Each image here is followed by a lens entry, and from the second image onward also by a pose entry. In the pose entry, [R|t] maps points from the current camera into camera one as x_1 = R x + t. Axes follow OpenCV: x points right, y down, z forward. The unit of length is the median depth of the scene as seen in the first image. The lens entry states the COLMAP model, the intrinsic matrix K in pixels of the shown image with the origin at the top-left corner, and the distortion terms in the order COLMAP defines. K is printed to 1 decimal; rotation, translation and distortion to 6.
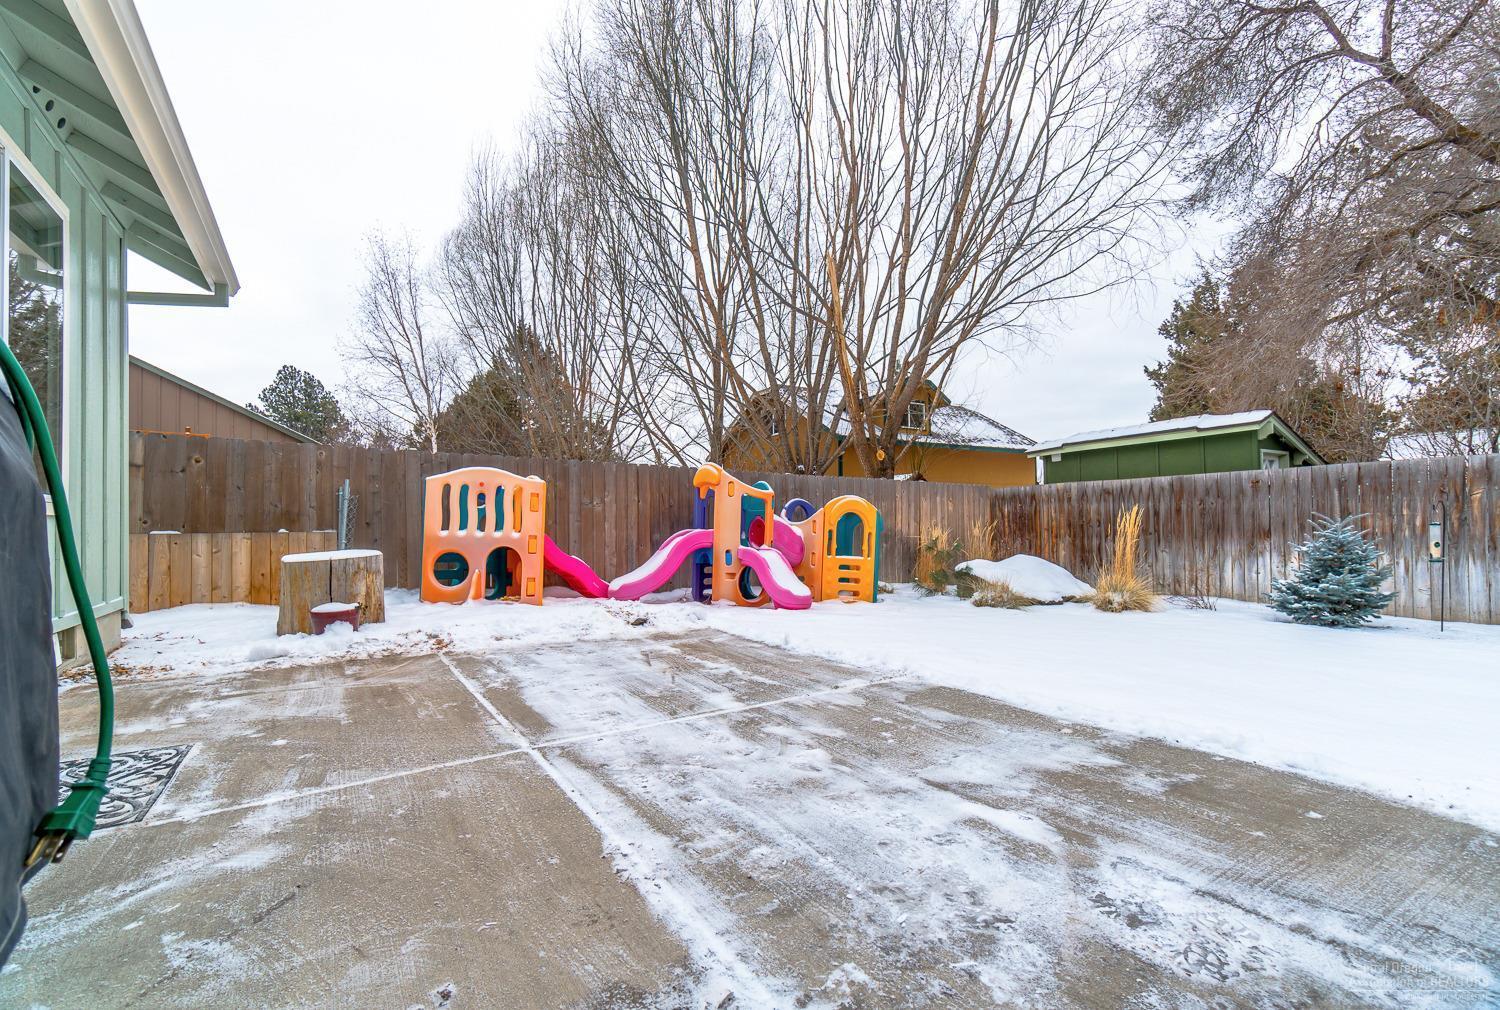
lens RADIAL K [[638.0, 0, 748.6], [0, 638.0, 510.9], [0, 0, 1]] dist [-0.000819, -0.000014]
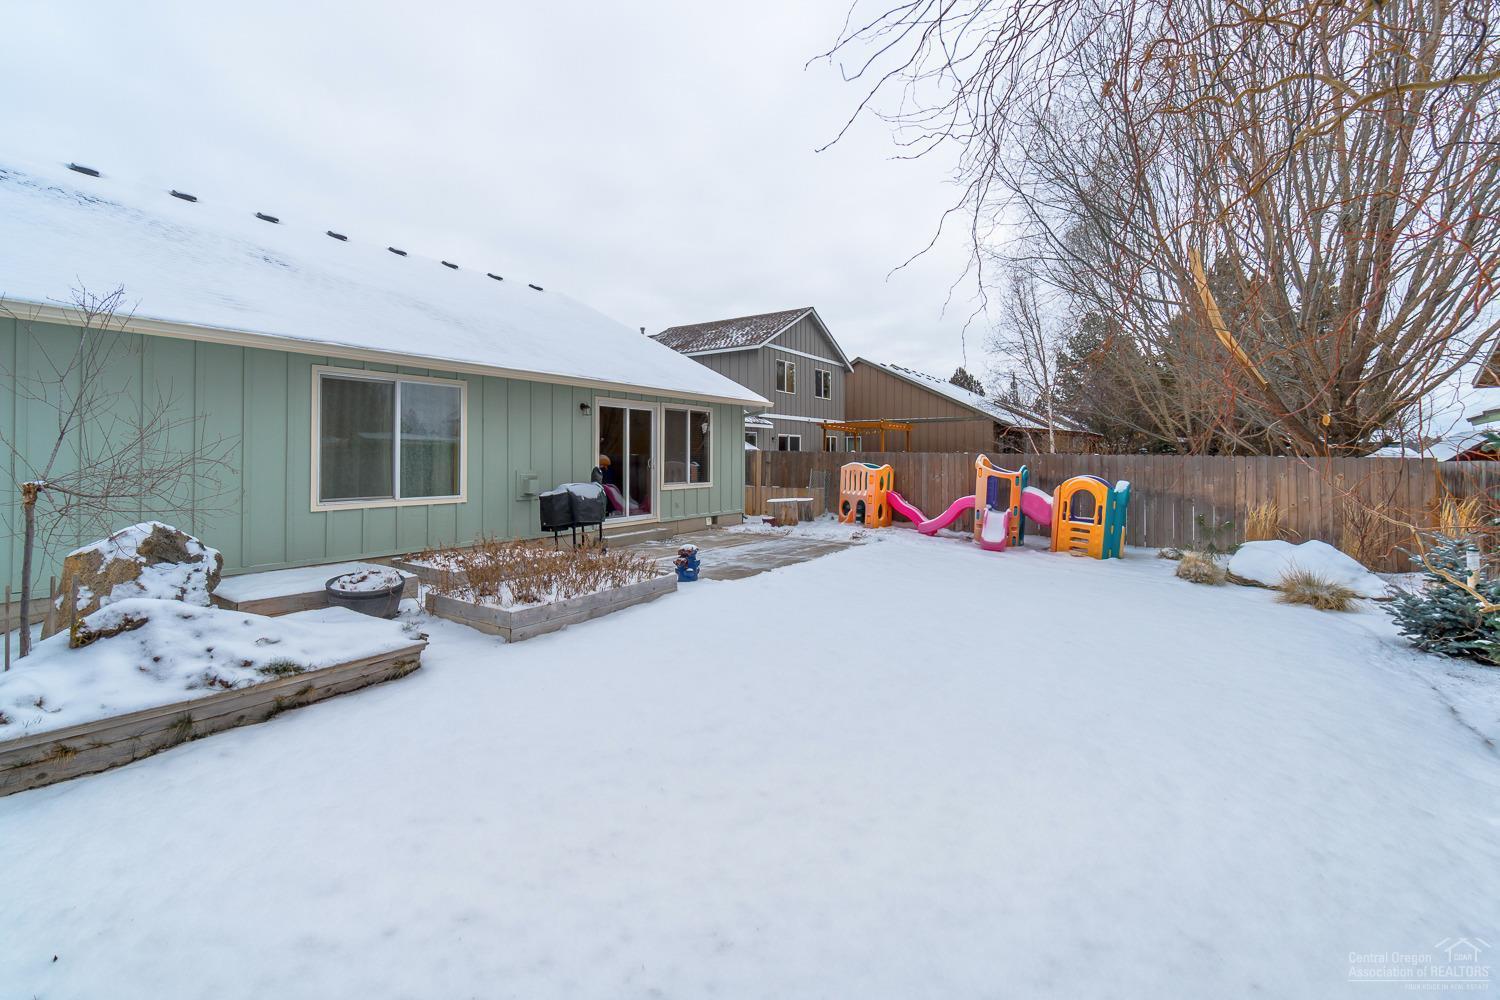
lens RADIAL K [[660.6, 0, 738.2], [0, 660.6, 452.8], [0, 0, 1]] dist [-0.004821, 0.000093]
pose [[0.407025, -0.001784, -0.913415, 1.126232], [0.012896, 0.999910, 0.003793, -0.087347], [0.913326, -0.013323, 0.407011, -0.201667]]
